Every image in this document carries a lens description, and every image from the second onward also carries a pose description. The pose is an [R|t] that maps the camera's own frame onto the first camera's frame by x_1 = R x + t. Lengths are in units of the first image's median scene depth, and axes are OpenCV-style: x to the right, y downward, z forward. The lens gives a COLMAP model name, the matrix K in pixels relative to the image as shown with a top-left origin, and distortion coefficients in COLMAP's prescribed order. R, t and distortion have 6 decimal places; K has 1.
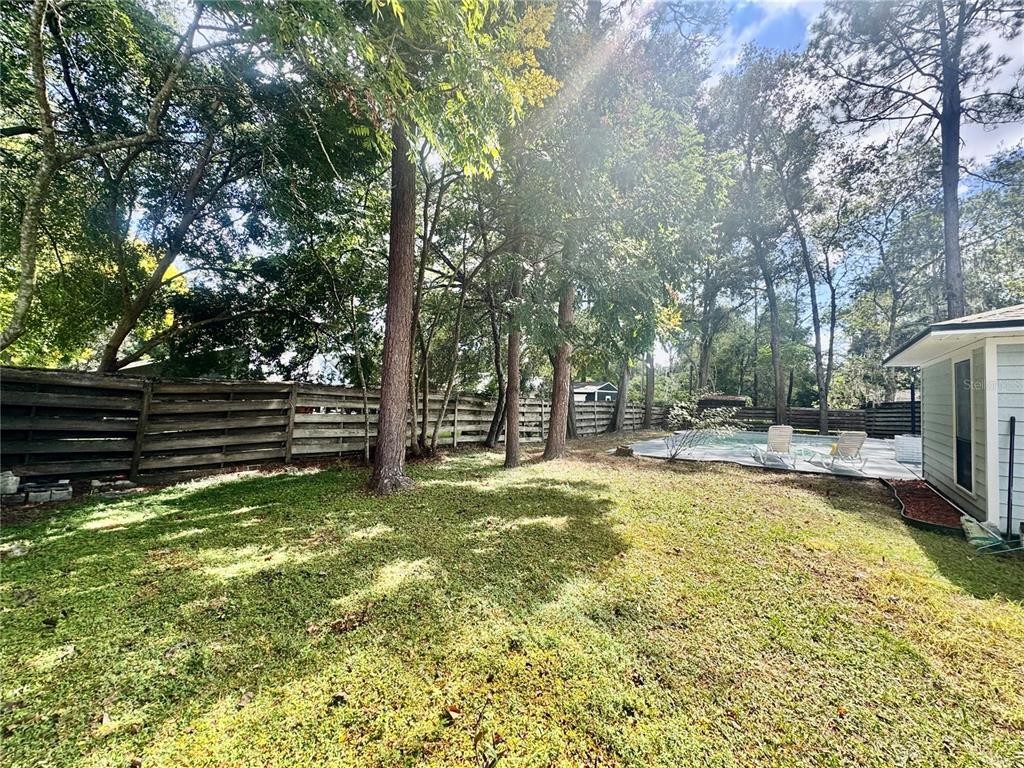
lens RADIAL K [[404.9, 0, 508.1], [0, 404.9, 387.9], [0, 0, 1]] dist [-0.002046, -0.000435]
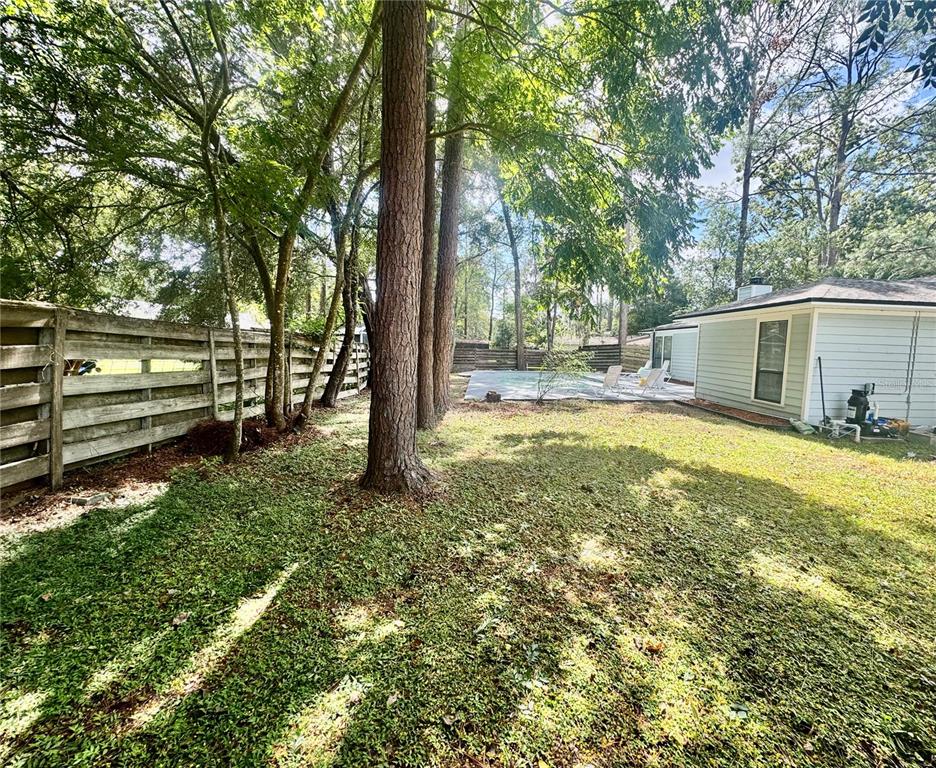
lens RADIAL K [[413.1, 0, 467.7], [0, 413.1, 378.7], [0, 0, 1]] dist [0.001472, 0.000073]
pose [[0.739028, -0.056789, 0.671277, -0.501833], [-0.023672, 0.993636, 0.110120, 0.005026], [-0.673259, -0.097272, 0.732981, 0.361410]]
